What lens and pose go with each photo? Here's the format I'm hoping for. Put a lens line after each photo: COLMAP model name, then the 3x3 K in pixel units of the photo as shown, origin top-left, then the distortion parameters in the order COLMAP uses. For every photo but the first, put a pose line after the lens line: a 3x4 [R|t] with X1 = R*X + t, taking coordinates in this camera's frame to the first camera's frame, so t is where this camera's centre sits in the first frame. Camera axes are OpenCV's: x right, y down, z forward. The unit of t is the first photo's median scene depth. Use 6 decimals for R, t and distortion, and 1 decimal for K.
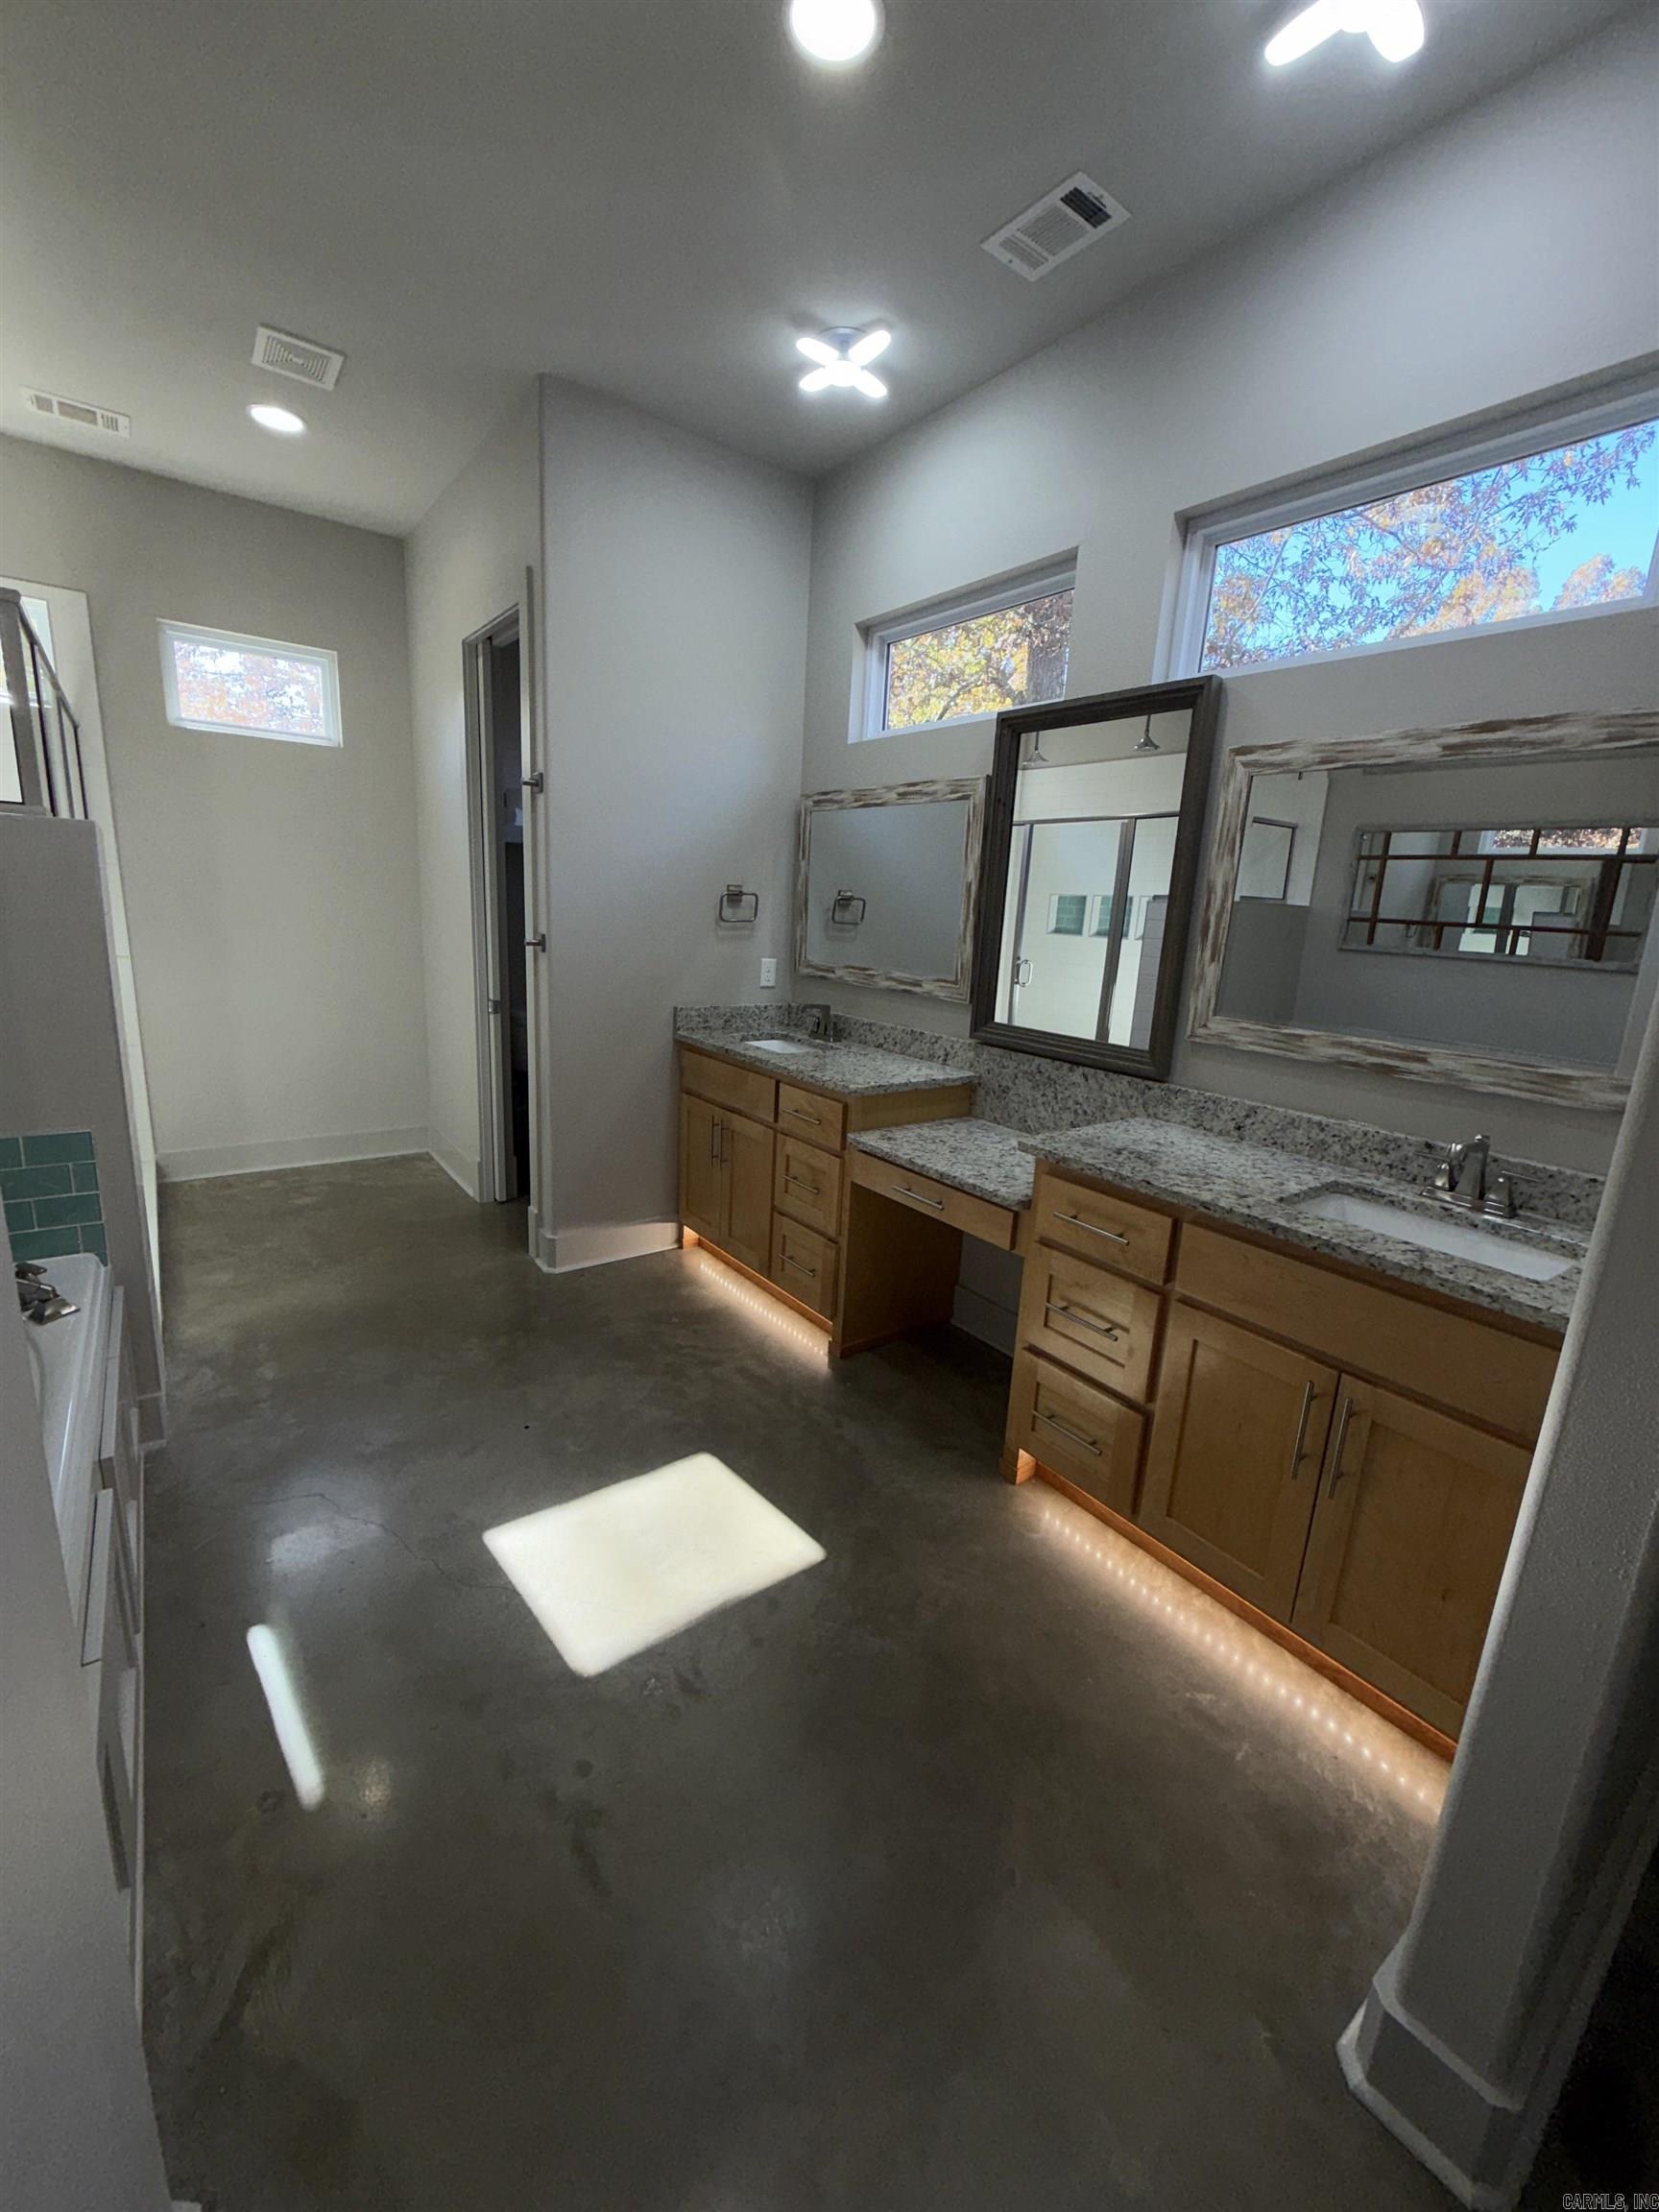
lens RADIAL K [[884.1, 0, 831.6], [0, 884.1, 1102.1], [0, 0, 1]] dist [-0.000969, -0.000349]
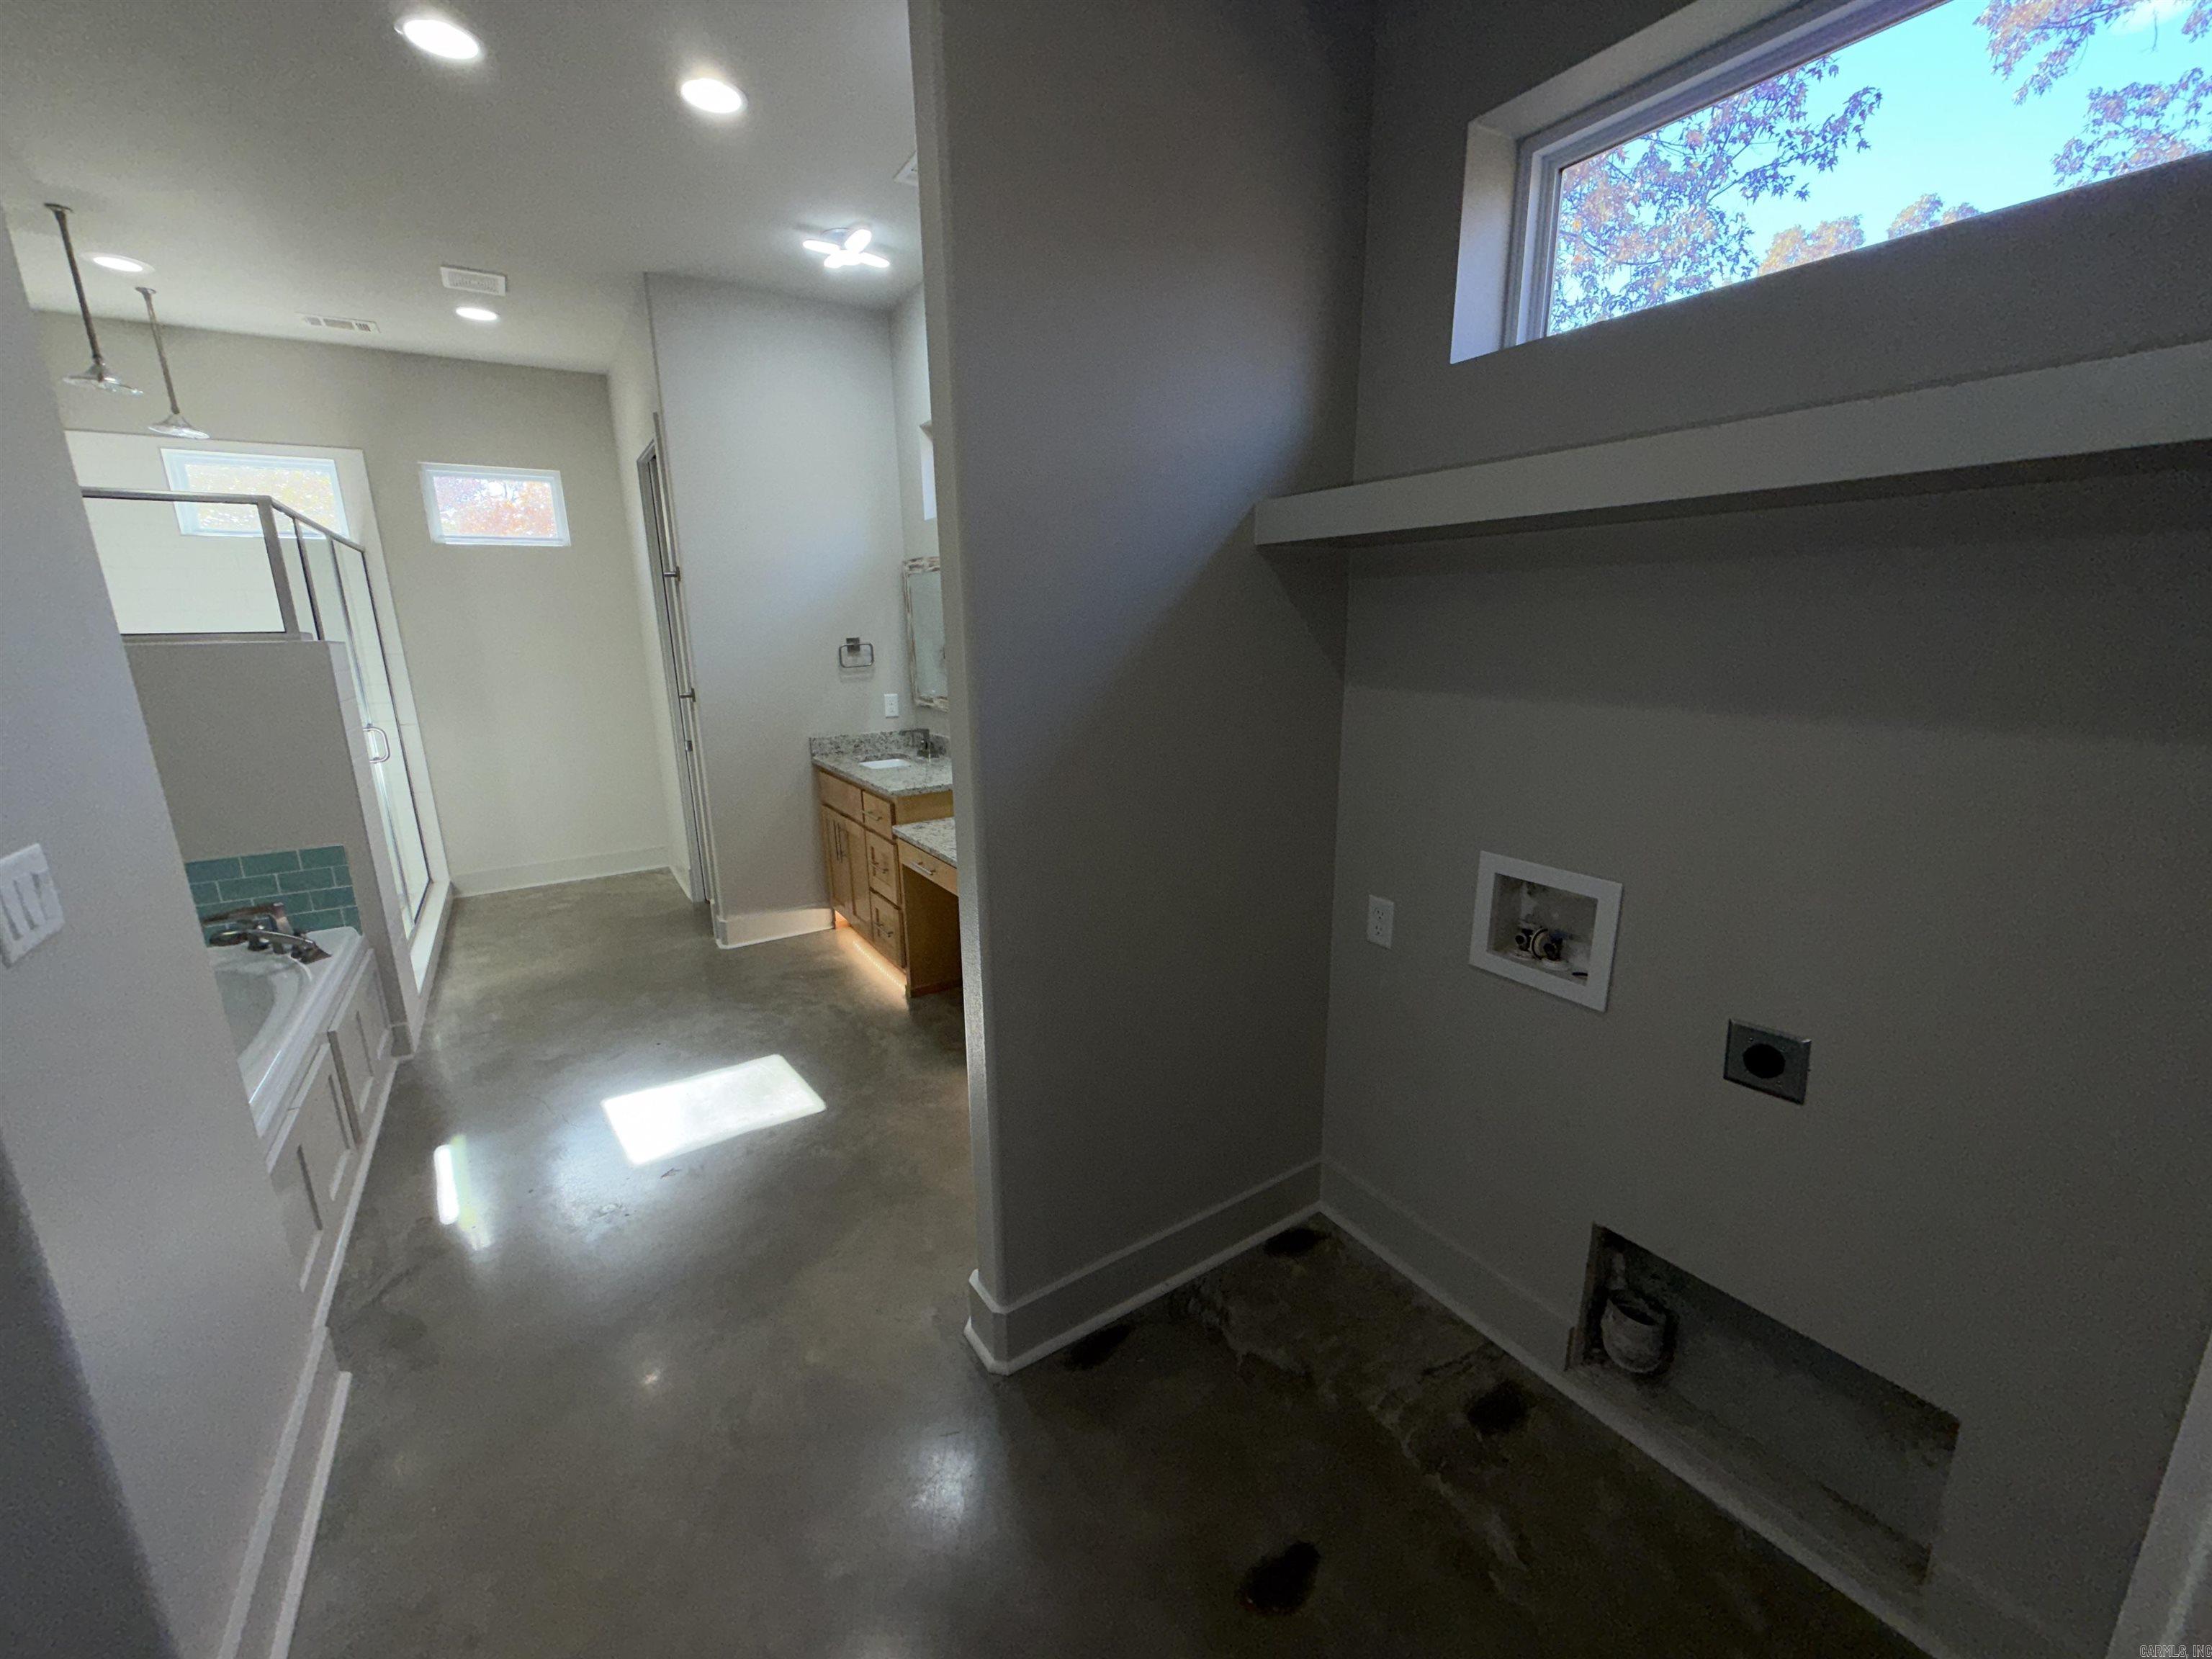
lens RADIAL K [[884.1, 0, 1105.0], [0, 884.1, 835.1], [0, 0, 1]] dist [-0.000969, -0.000349]
pose [[0.995055, -0.050769, -0.085365, 0.342763], [0.052173, 0.998536, 0.014303, 0.036057], [0.084514, -0.018686, 0.996247, -0.230116]]
